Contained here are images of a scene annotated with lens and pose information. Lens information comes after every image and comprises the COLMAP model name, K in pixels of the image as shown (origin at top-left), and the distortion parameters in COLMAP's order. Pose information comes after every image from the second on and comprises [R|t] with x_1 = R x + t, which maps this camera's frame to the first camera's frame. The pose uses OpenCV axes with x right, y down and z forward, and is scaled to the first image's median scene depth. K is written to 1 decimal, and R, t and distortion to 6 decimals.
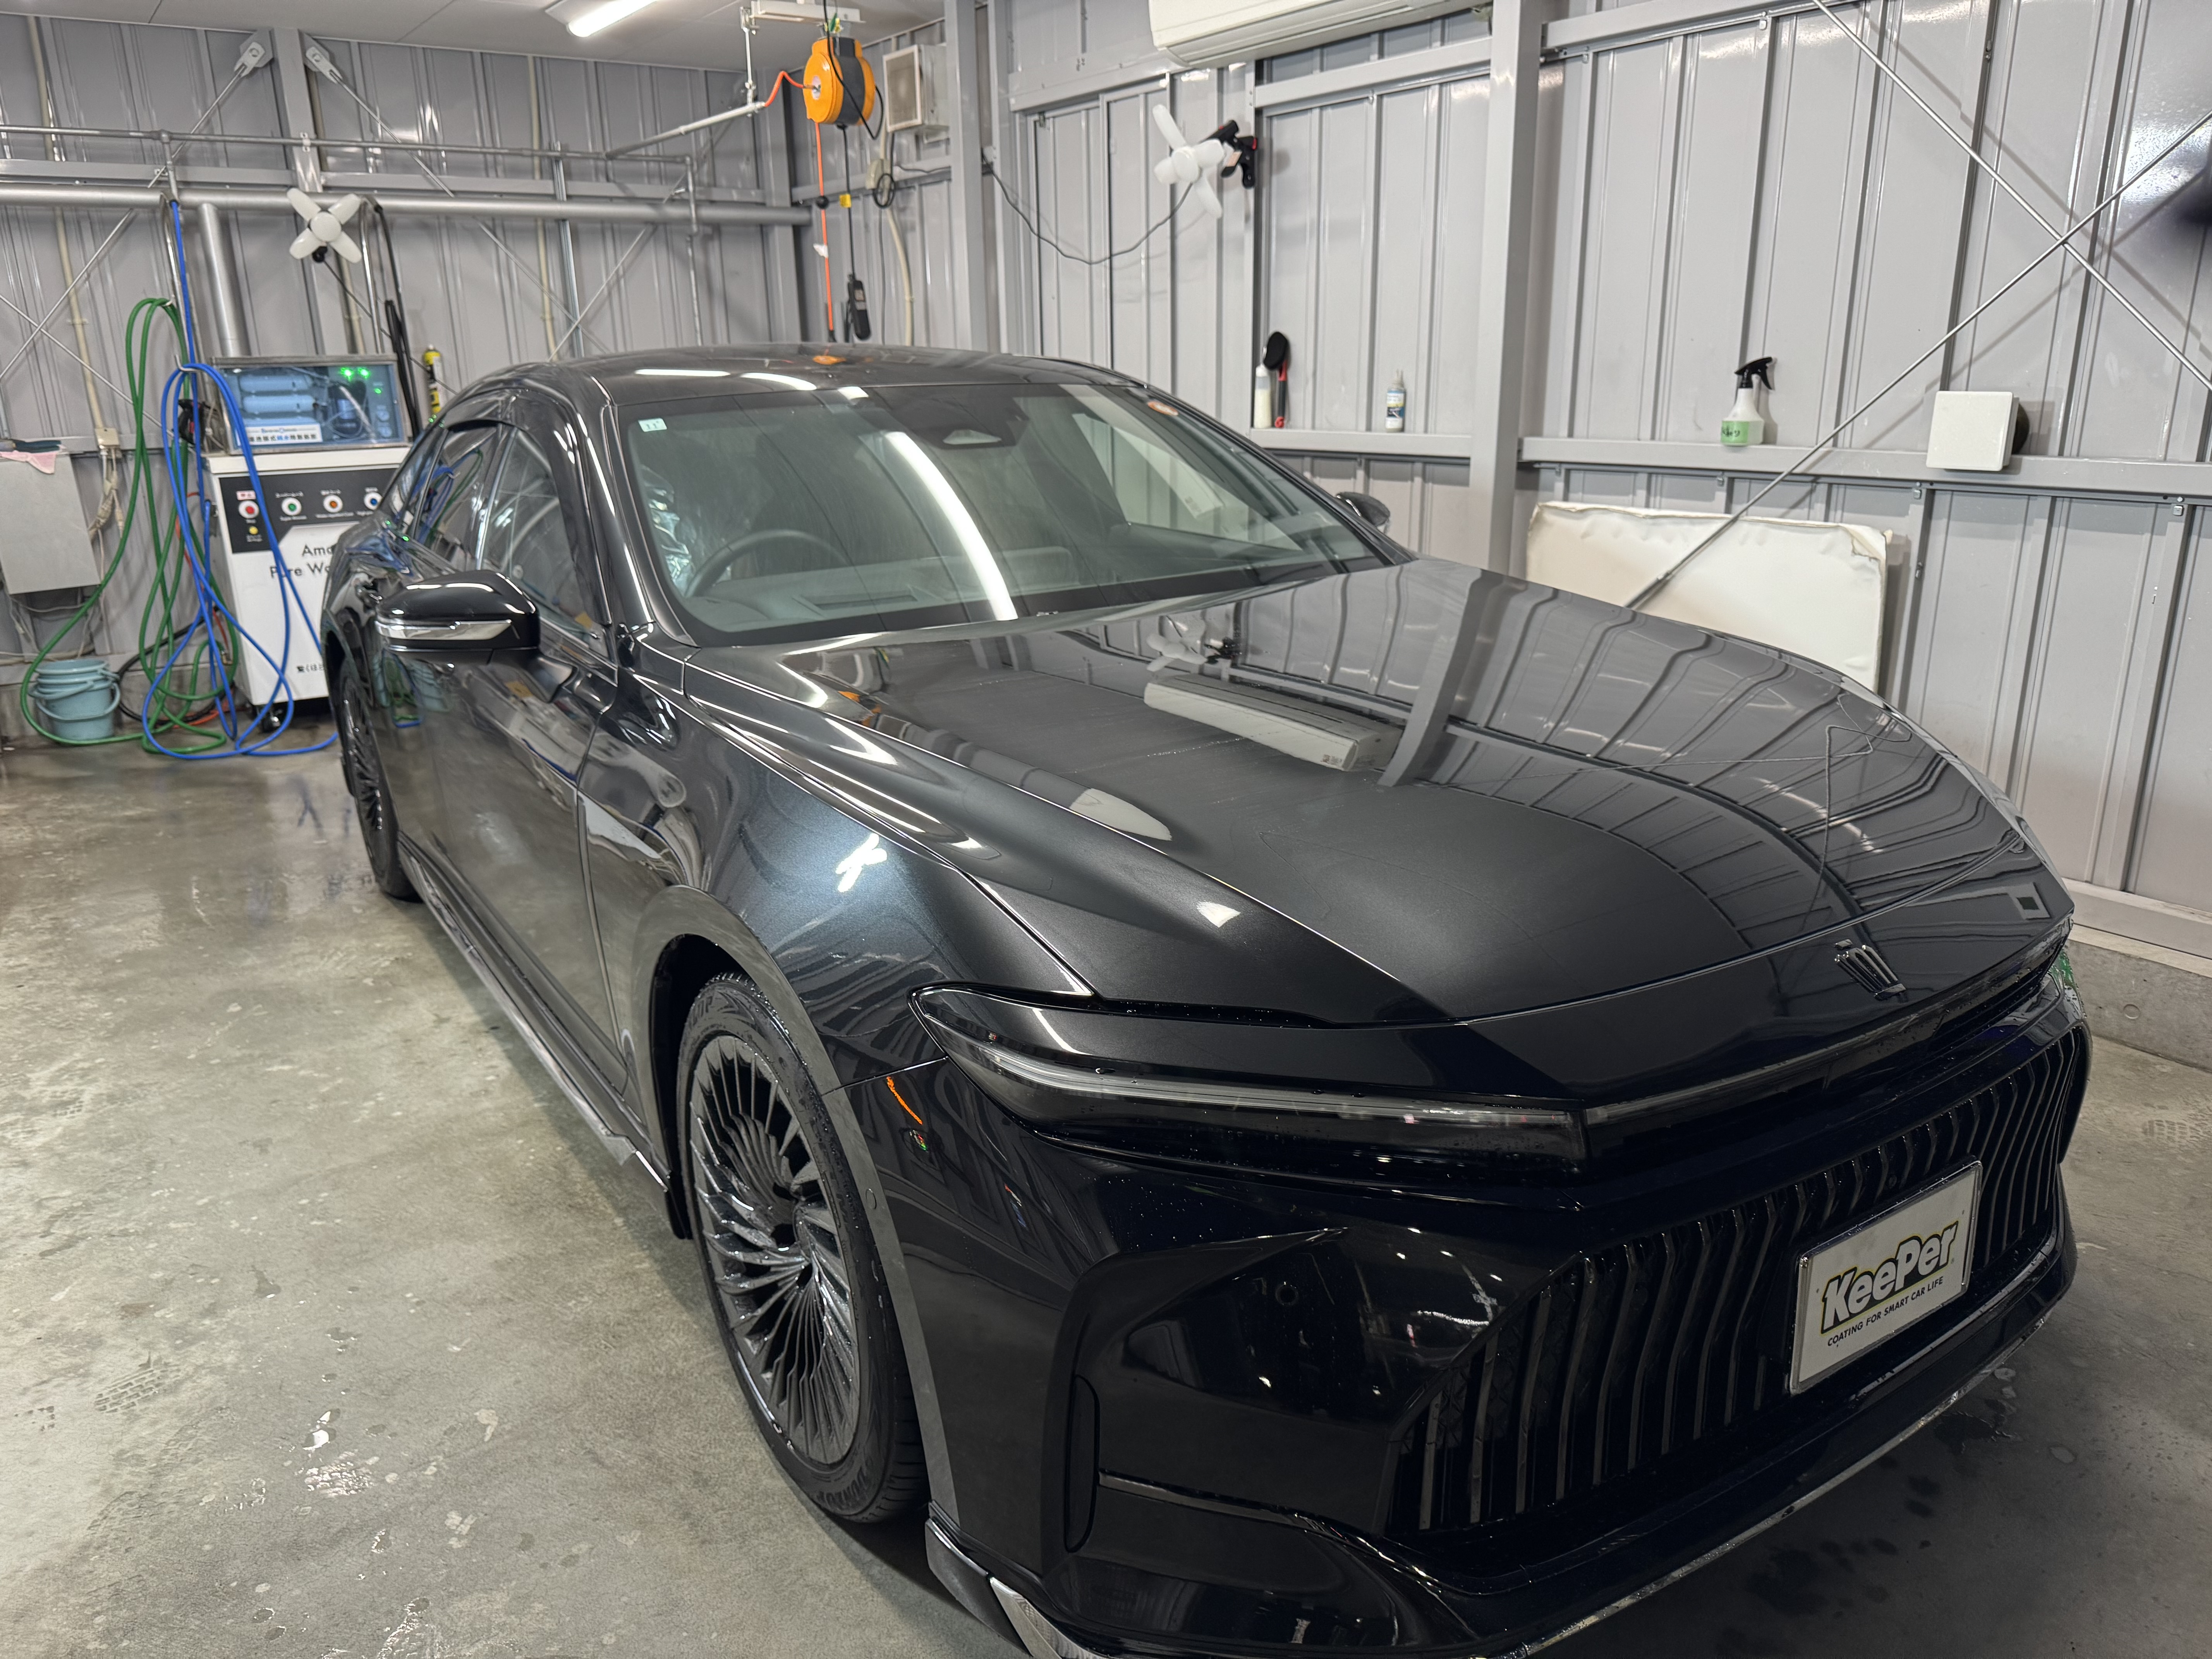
lens RADIAL K [[1547.7, 0, 1106.0], [0, 1547.7, 829.5], [0, 0, 1]] dist [-0.003135, -0.004305]
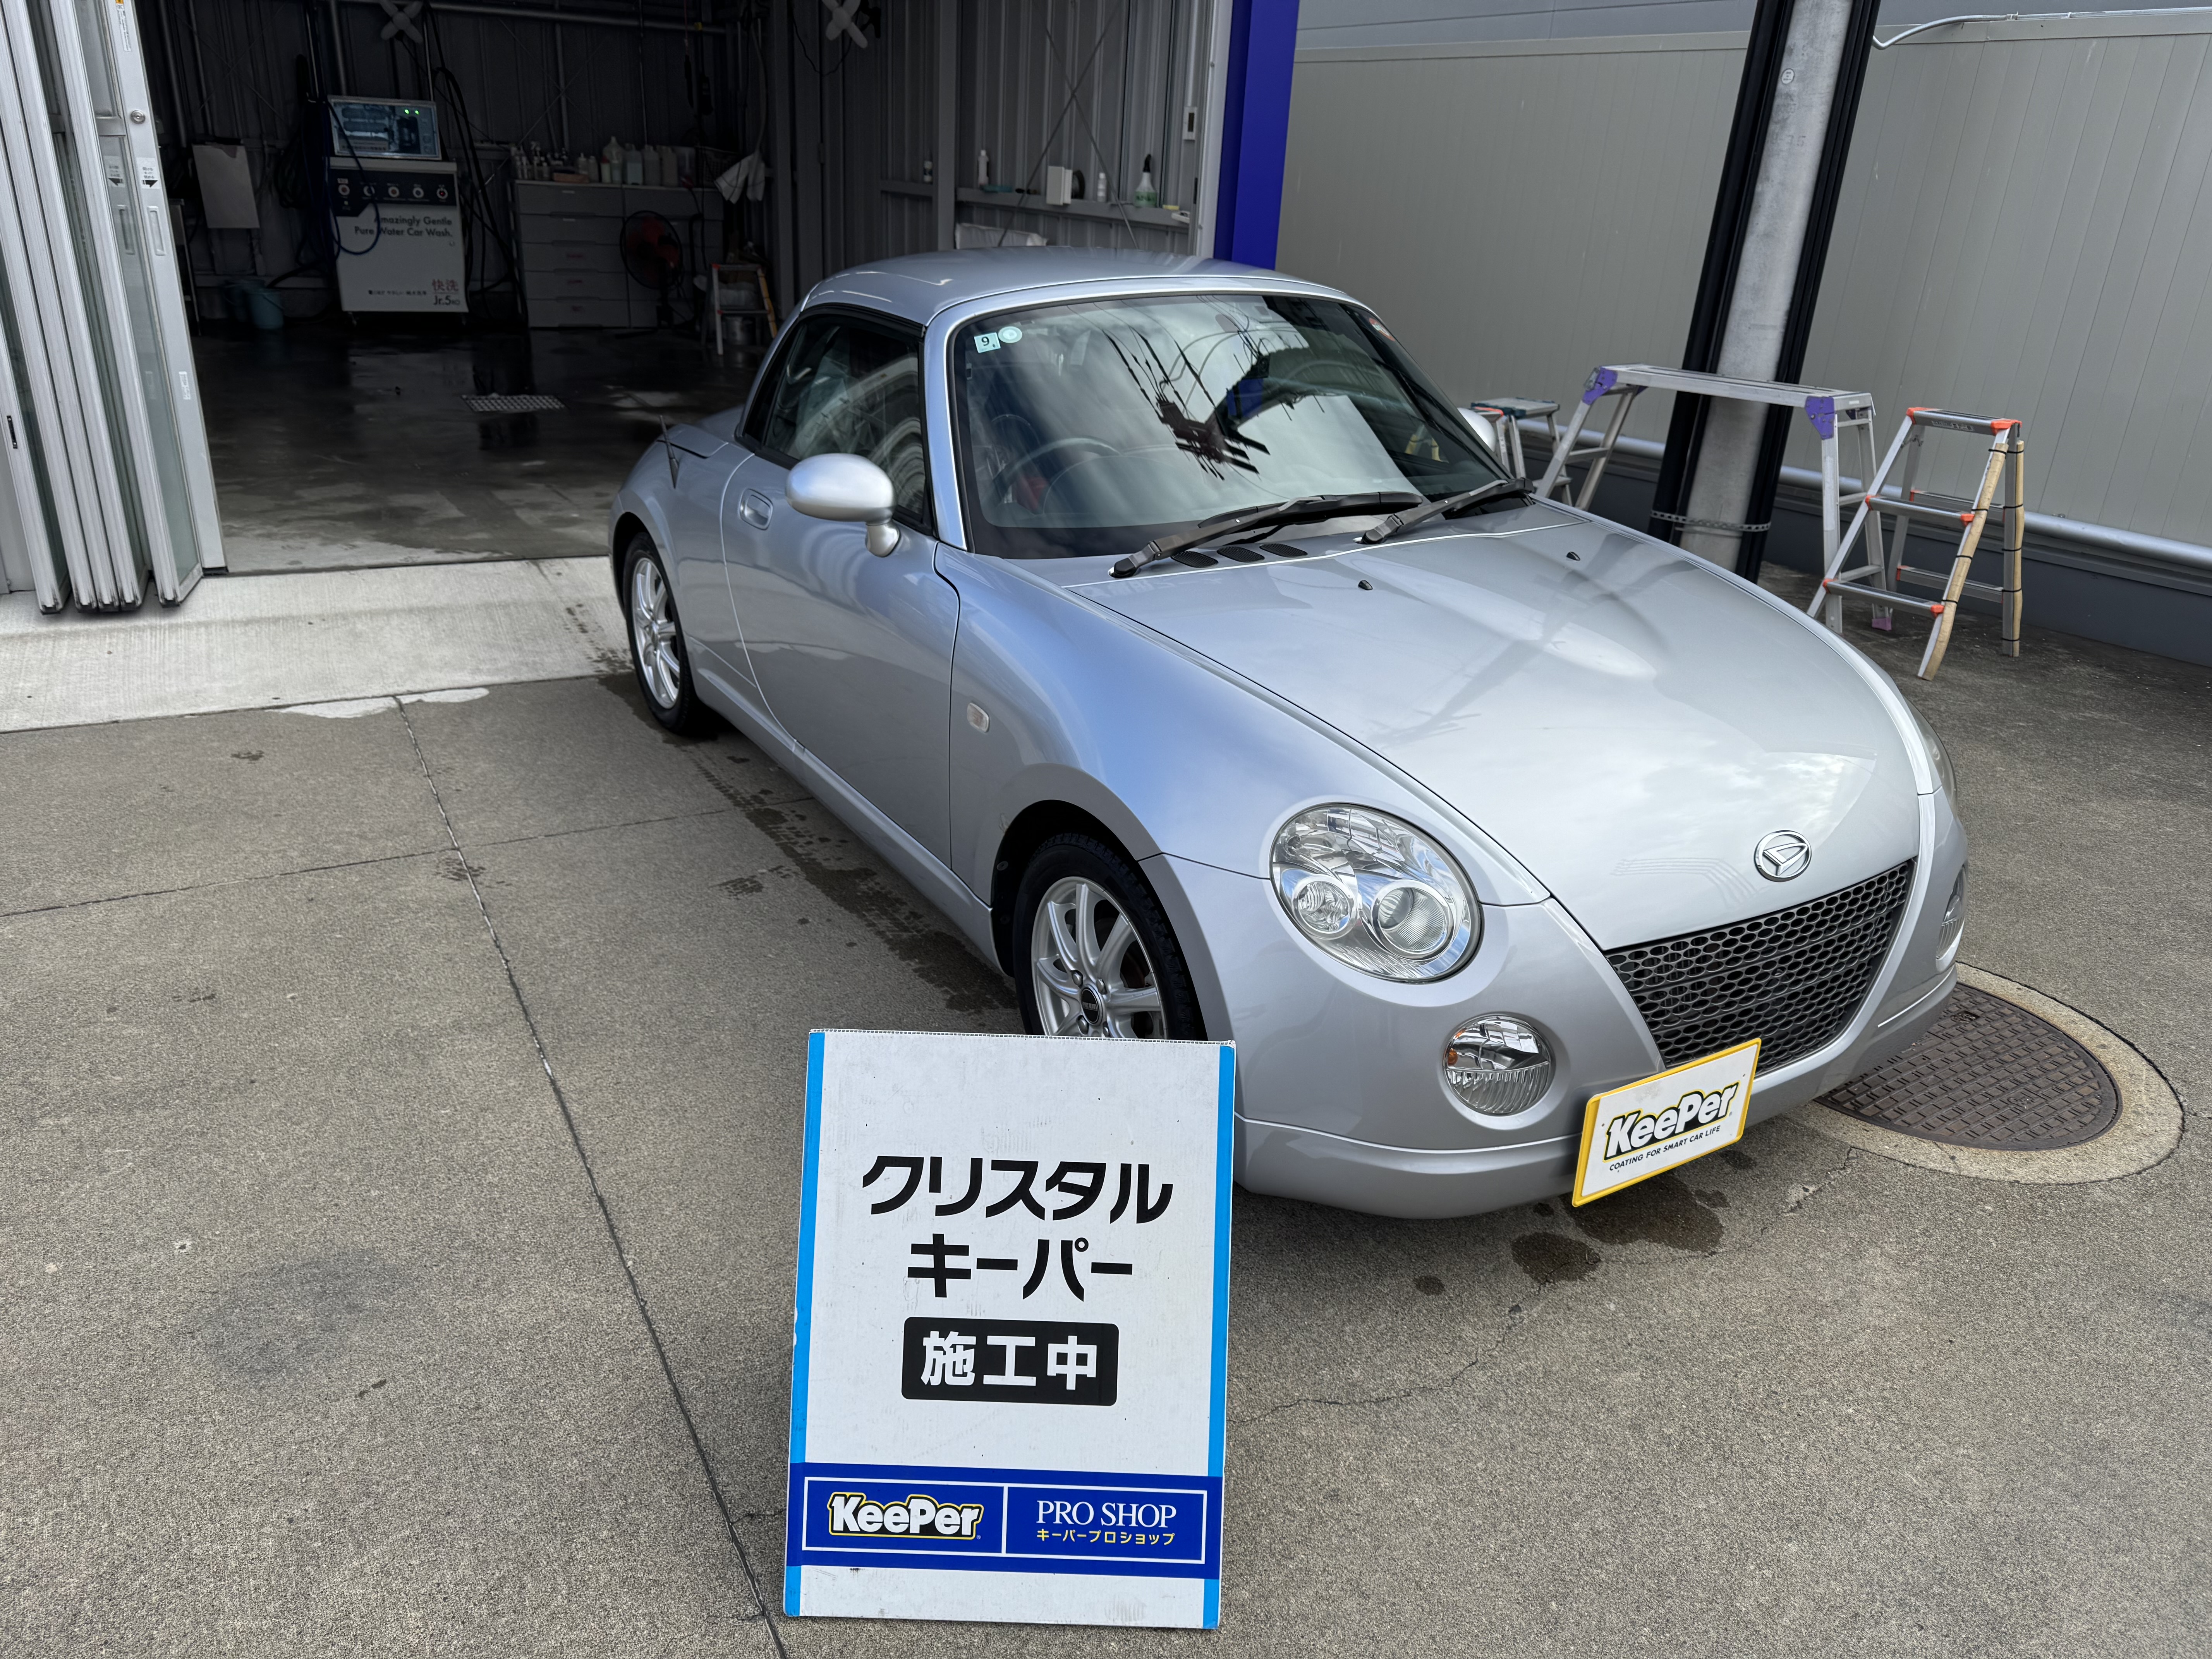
lens RADIAL K [[1546.0, 0, 1111.1], [0, 1546.0, 812.4], [0, 0, 1]] dist [0.023286, -0.029824]
pose [[0.989226, 0.115990, -0.089317, 0.516776], [-0.107058, 0.989308, 0.099039, 0.212569], [0.099850, -0.088410, 0.991067, -0.675224]]
